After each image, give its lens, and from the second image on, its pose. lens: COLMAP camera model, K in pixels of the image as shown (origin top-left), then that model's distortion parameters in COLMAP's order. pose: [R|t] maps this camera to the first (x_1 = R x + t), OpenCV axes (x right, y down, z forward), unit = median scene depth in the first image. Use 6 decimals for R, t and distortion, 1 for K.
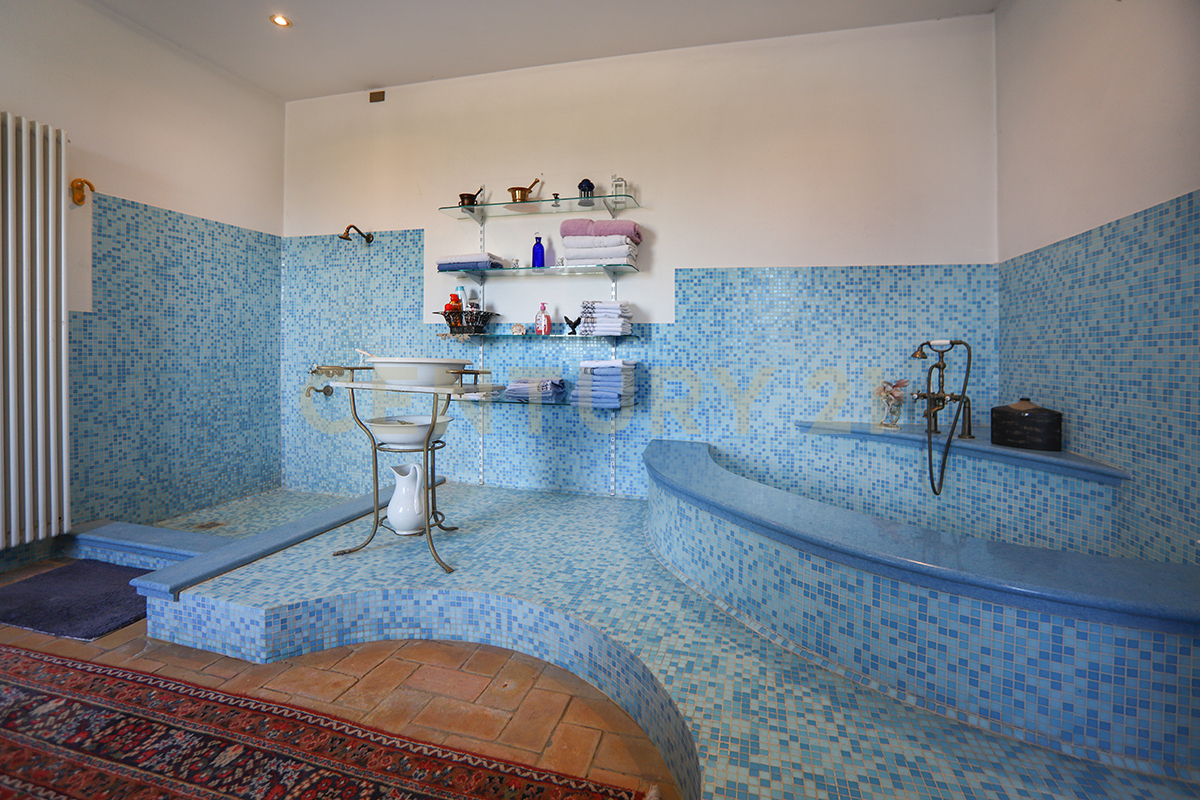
lens RADIAL K [[542.8, 0, 611.2], [0, 542.8, 325.0], [0, 0, 1]] dist [-0.054051, 0.015726]
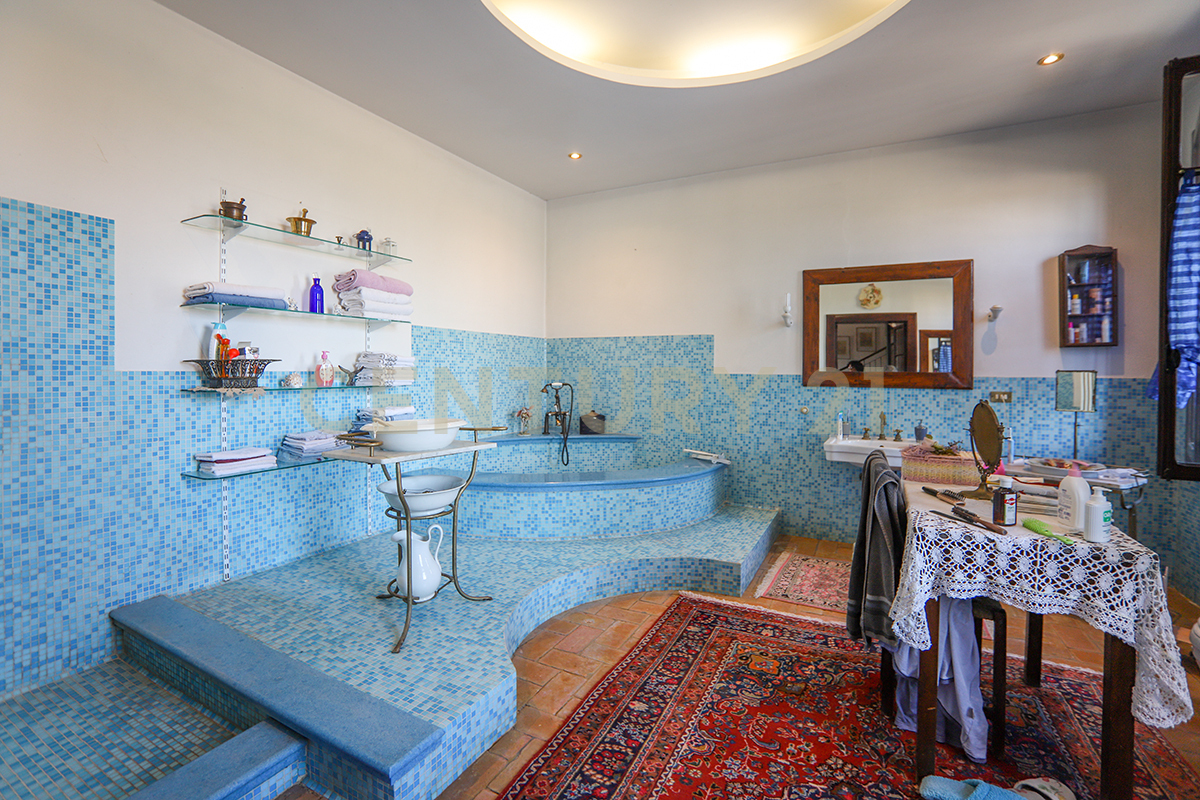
lens RADIAL K [[542.8, 0, 611.2], [0, 542.8, 325.0], [0, 0, 1]] dist [-0.054051, 0.015726]
pose [[0.200959, 0.067804, 0.977250, -1.165836], [-0.050347, 0.996998, -0.058821, -0.069417], [-0.978305, -0.037381, 0.203769, 0.420603]]
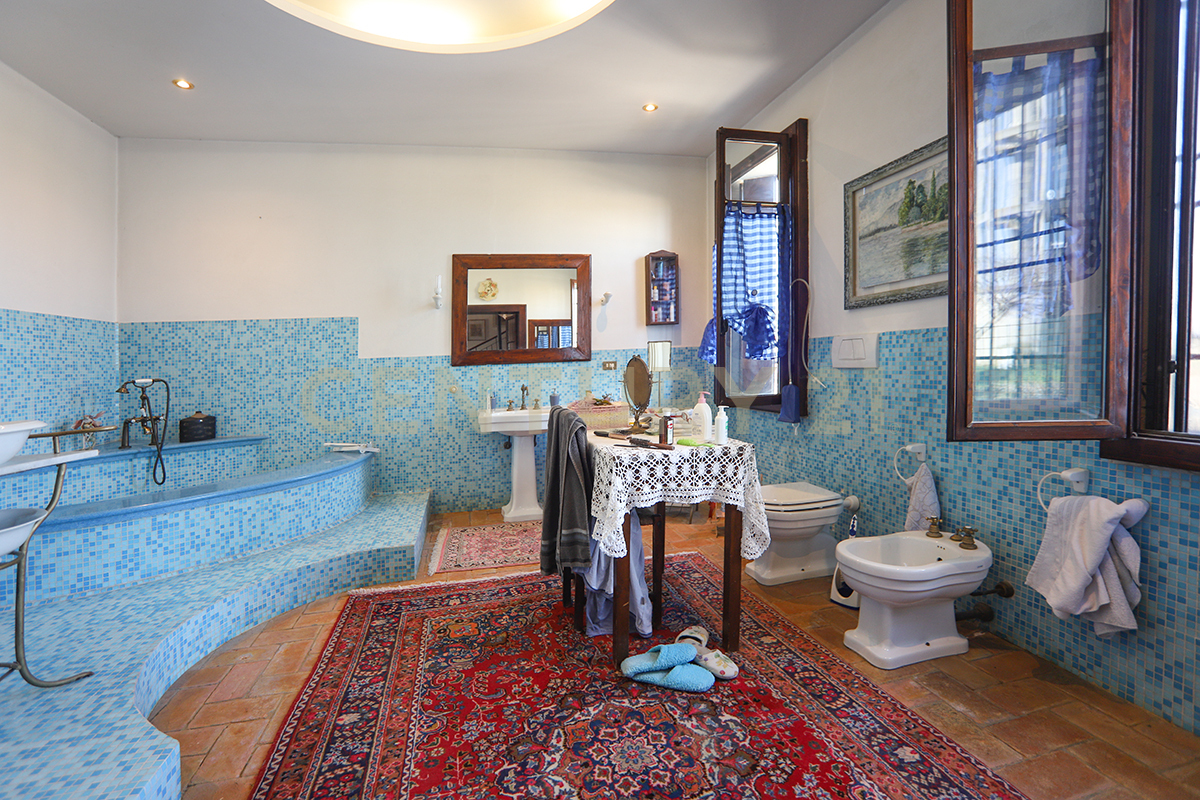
lens RADIAL K [[533.5, 0, 596.7], [0, 533.5, 317.3], [0, 0, 1]] dist [-0.066310, 0.018553]
pose [[-0.474367, 0.077188, 0.876937, -1.127757], [-0.003430, 0.995979, -0.089522, -0.017239], [-0.880320, -0.045474, -0.472195, 0.567437]]
